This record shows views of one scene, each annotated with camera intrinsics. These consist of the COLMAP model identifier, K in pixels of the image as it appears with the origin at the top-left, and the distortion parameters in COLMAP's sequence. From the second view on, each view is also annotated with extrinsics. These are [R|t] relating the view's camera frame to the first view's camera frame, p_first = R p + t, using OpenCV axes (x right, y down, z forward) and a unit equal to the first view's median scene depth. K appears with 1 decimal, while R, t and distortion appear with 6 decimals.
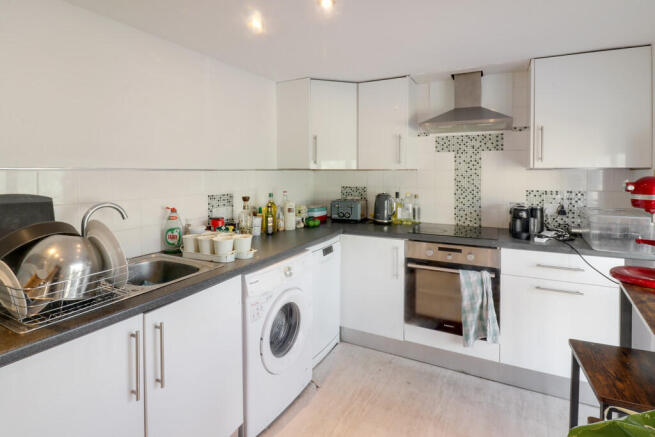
lens RADIAL K [[333.4, 0, 305.7], [0, 333.4, 163.5], [0, 0, 1]] dist [-0.002558, -0.000334]
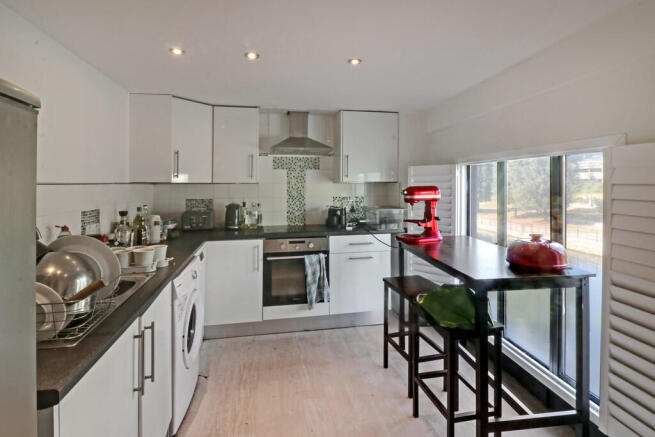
lens RADIAL K [[333.4, 0, 305.7], [0, 333.4, 163.5], [0, 0, 1]] dist [-0.002558, -0.000334]
pose [[0.791549, 0.033834, 0.610169, -0.362932], [-0.009529, 0.999028, -0.043035, -0.003192], [-0.611032, 0.028250, 0.791102, -0.101345]]
